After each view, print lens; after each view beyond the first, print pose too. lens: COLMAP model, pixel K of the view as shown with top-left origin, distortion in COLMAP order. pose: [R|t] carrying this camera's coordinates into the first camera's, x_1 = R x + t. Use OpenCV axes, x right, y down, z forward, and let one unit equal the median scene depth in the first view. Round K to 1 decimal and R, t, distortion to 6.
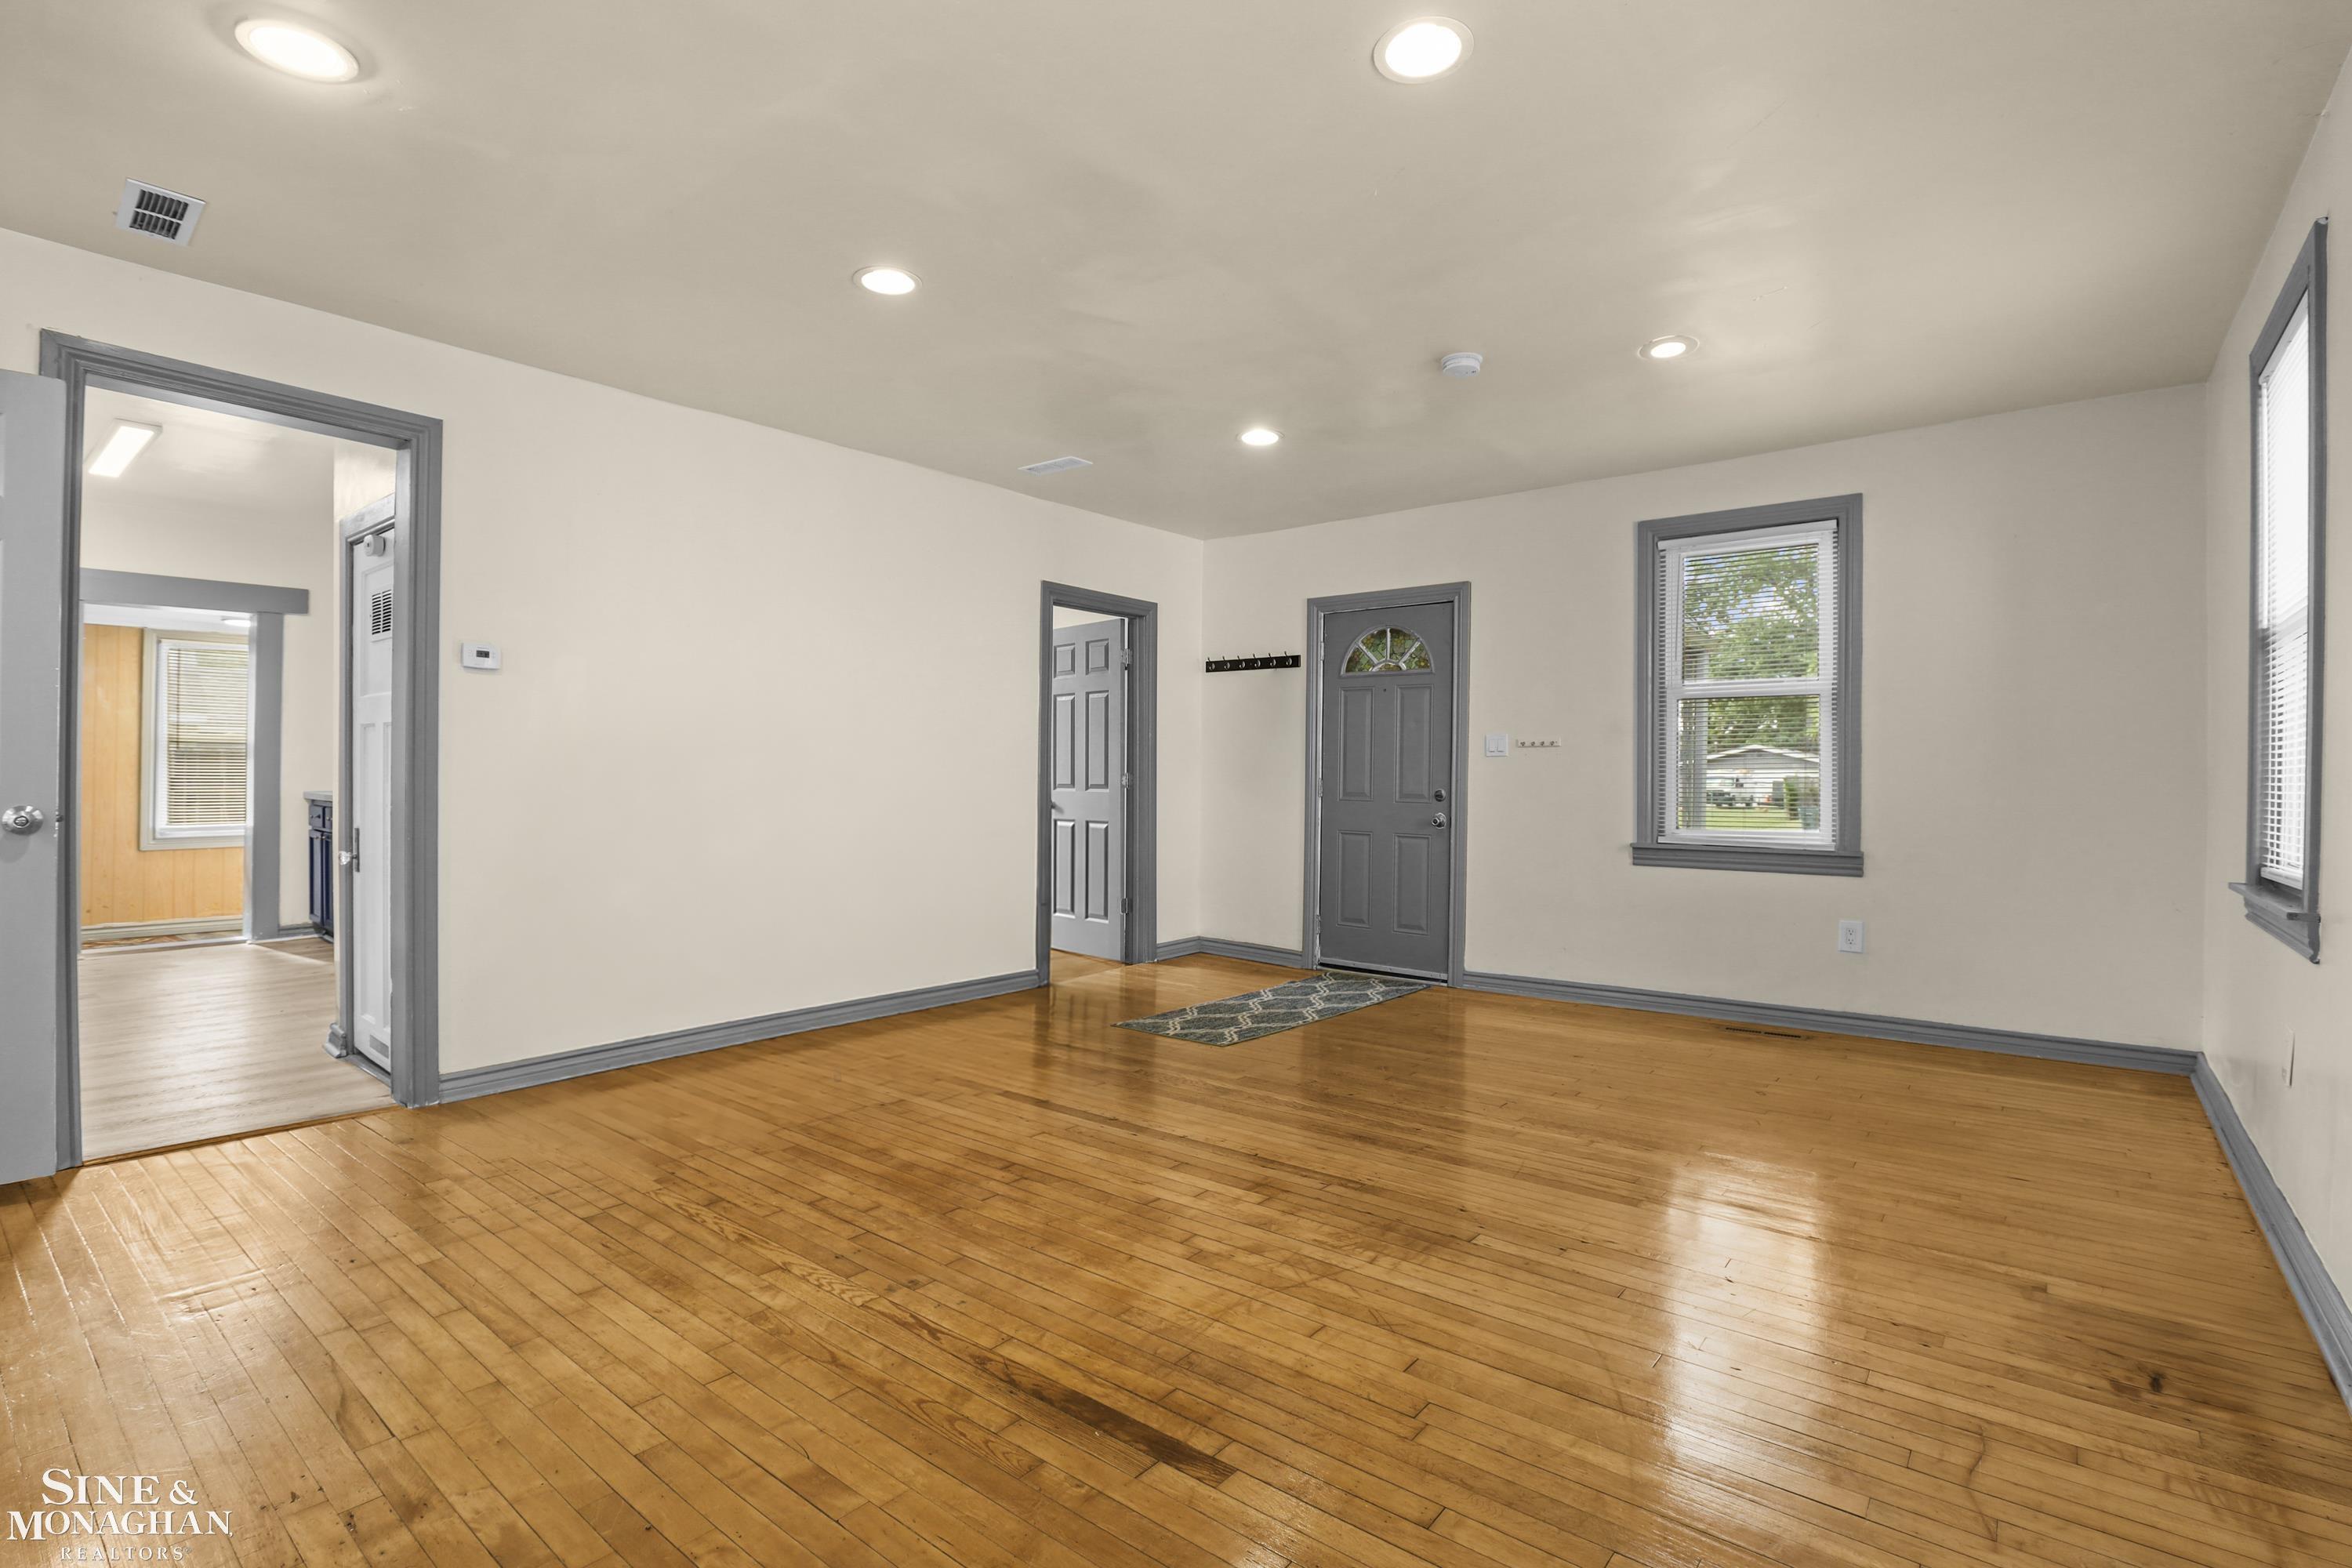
lens RADIAL K [[1076.0, 0, 1182.2], [0, 1076.0, 749.9], [0, 0, 1]] dist [-0.029440, 0.001115]
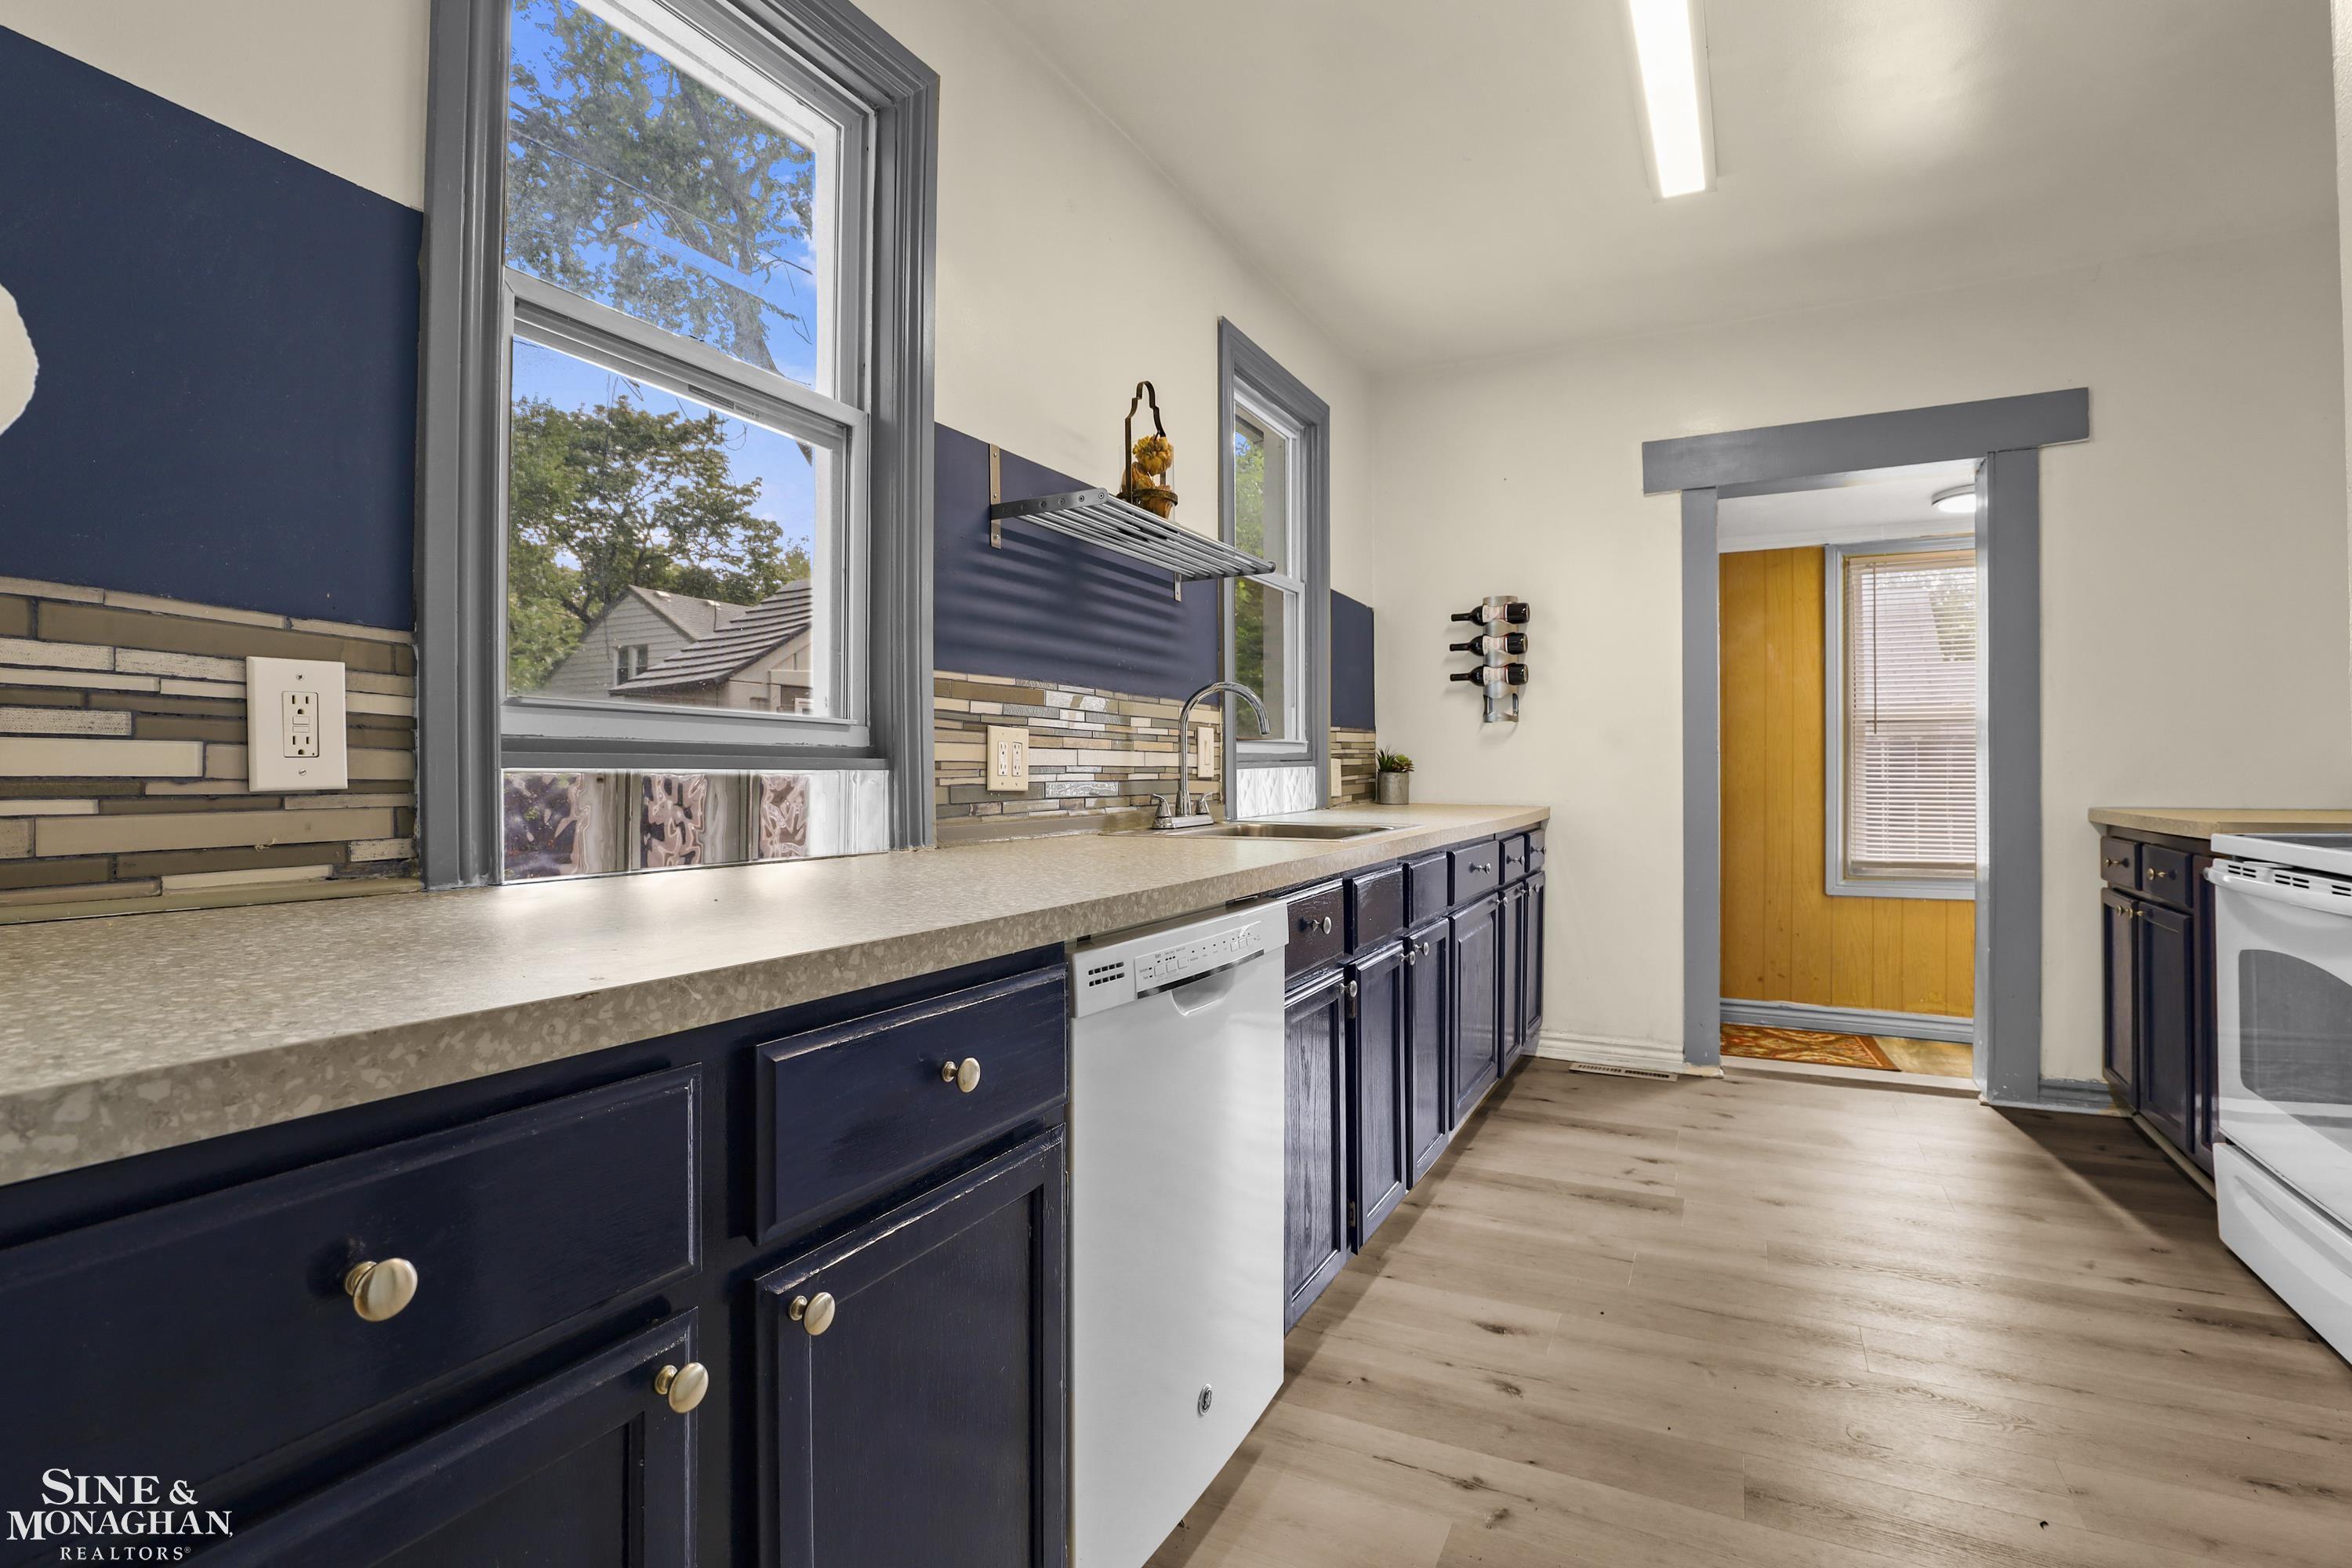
lens RADIAL K [[1108.9, 0, 1183.5], [0, 1108.9, 766.9], [0, 0, 1]] dist [-0.043977, 0.000262]
pose [[0.207517, -0.006768, -0.978208, -1.252095], [0.018926, 0.999817, -0.002903, 0.040100], [0.978048, -0.017912, 0.207607, 1.409109]]
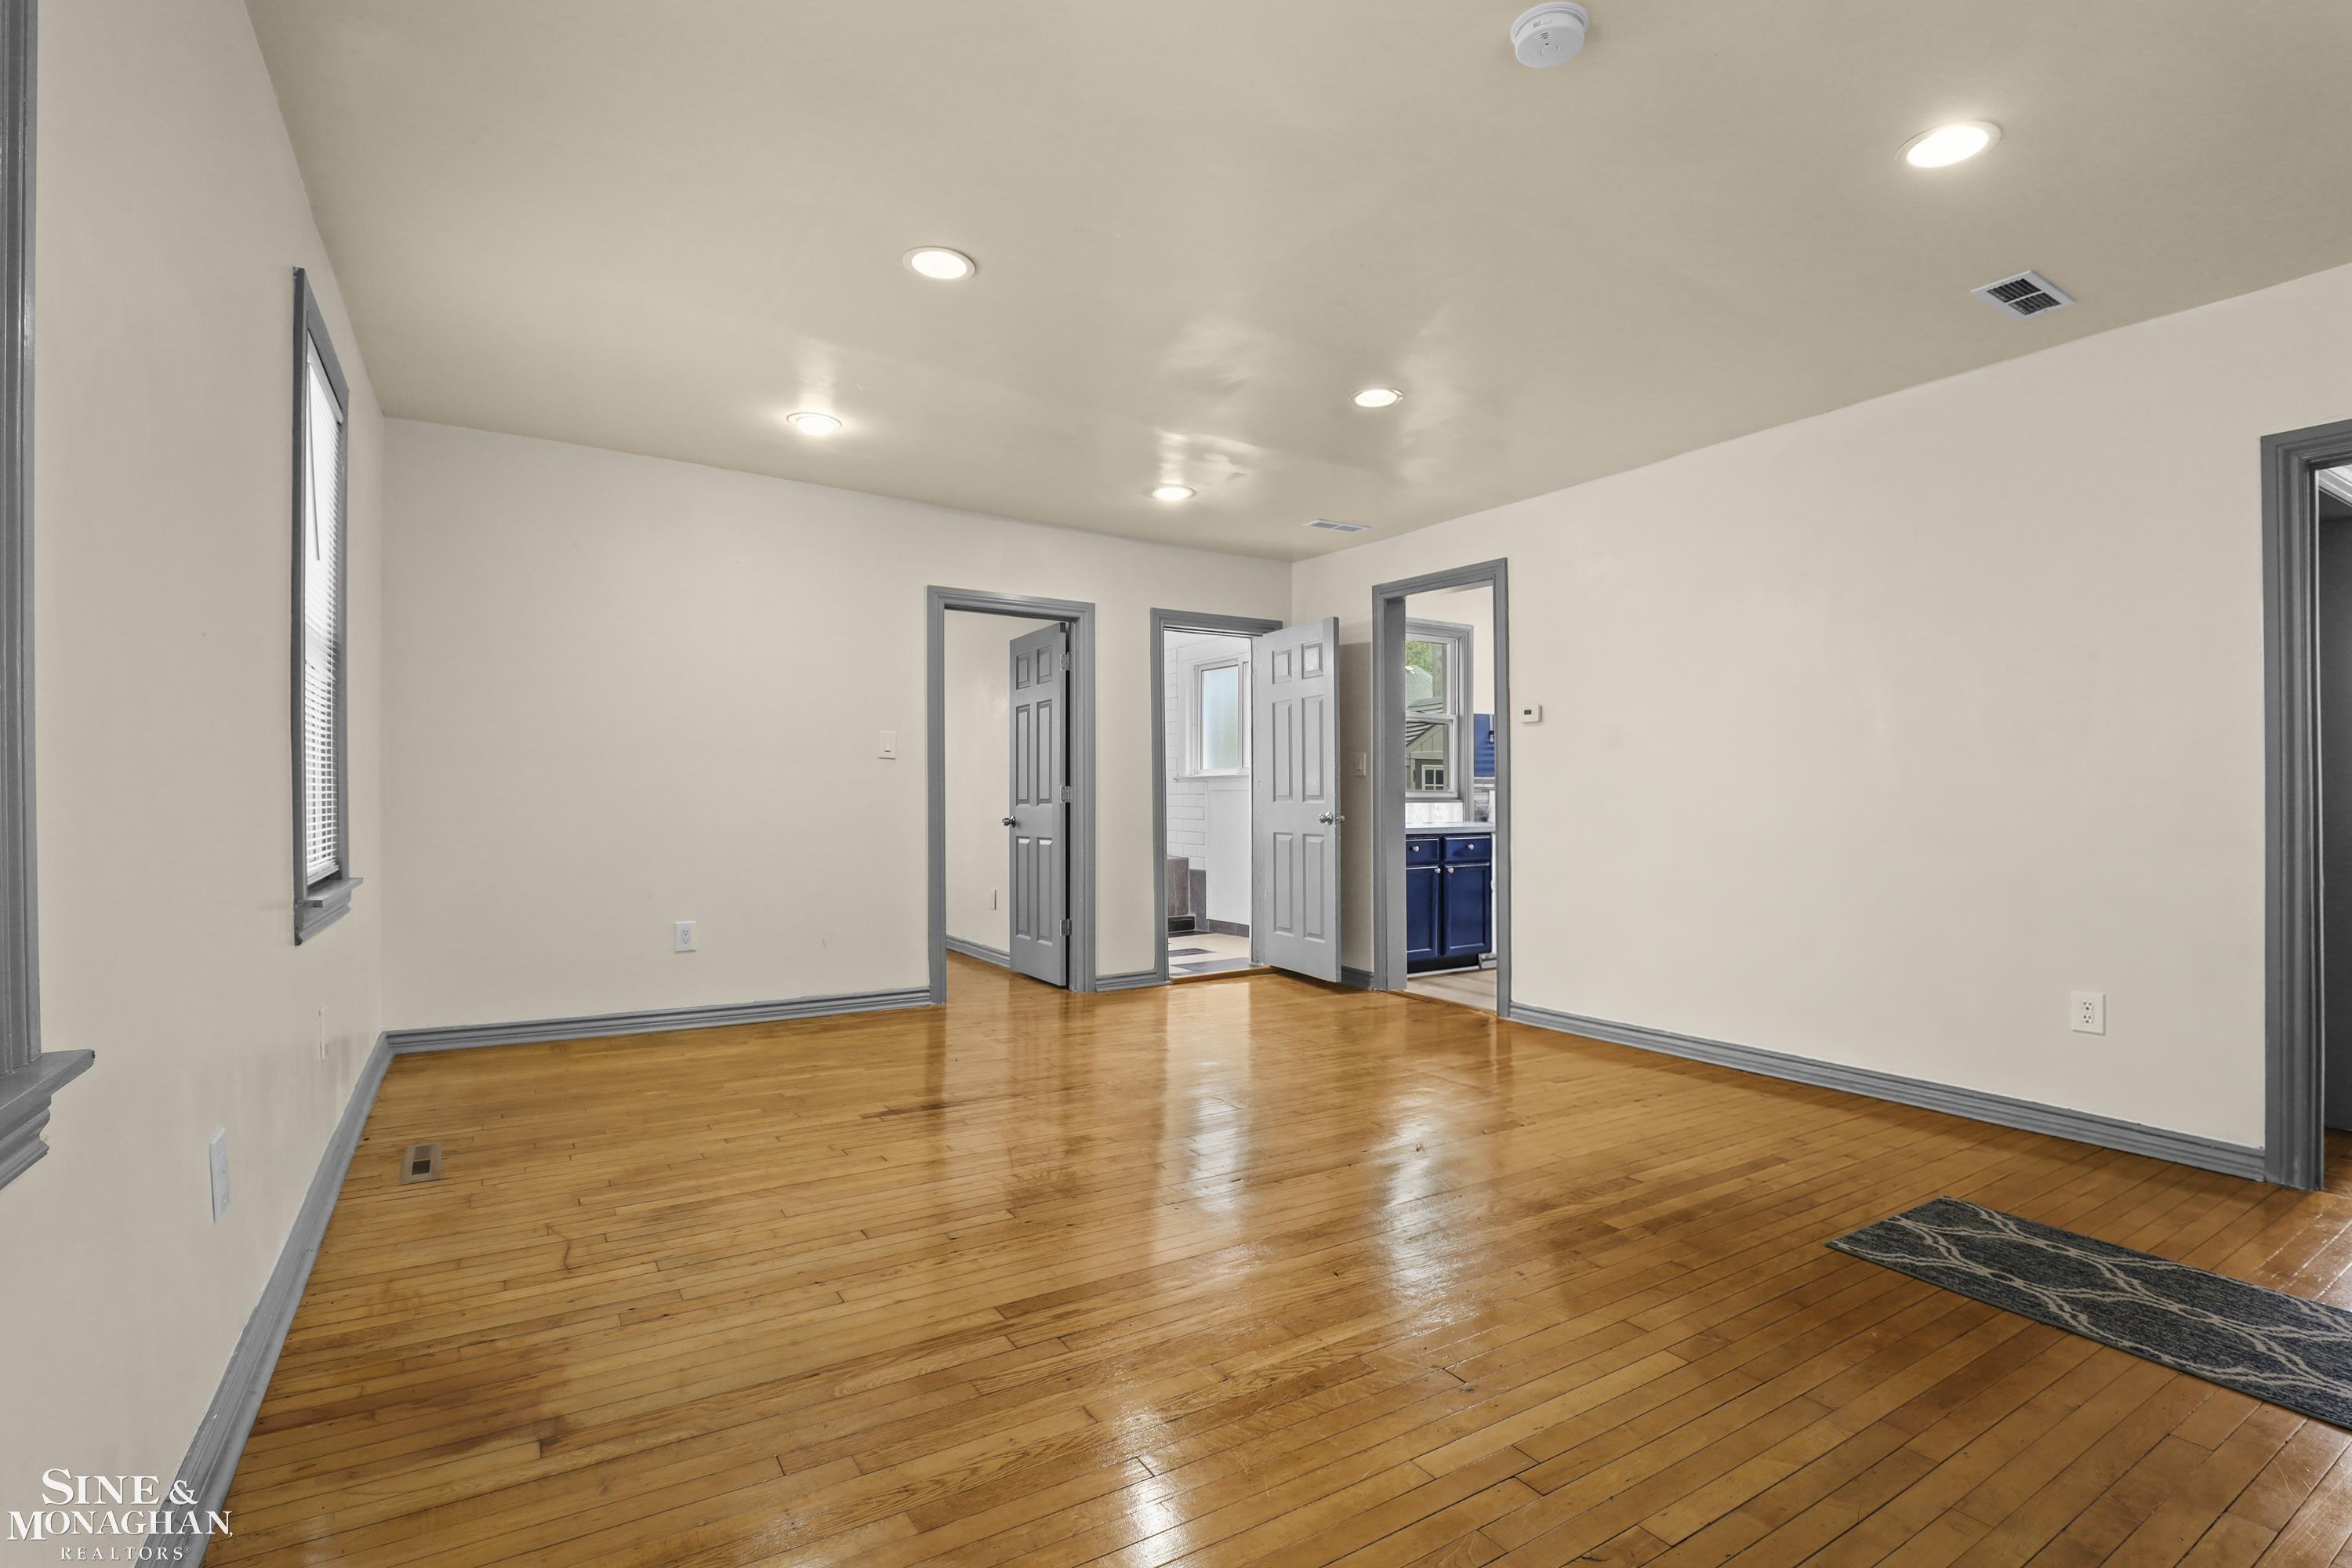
lens RADIAL K [[1099.3, 0, 1167.5], [0, 1099.3, 801.7], [0, 0, 1]] dist [-0.034012, 0.000662]
pose [[-0.322489, -0.007258, -0.946545, 1.333376], [0.019035, 0.999719, -0.014151, 0.064057], [0.946382, -0.022581, -0.322260, 1.590132]]
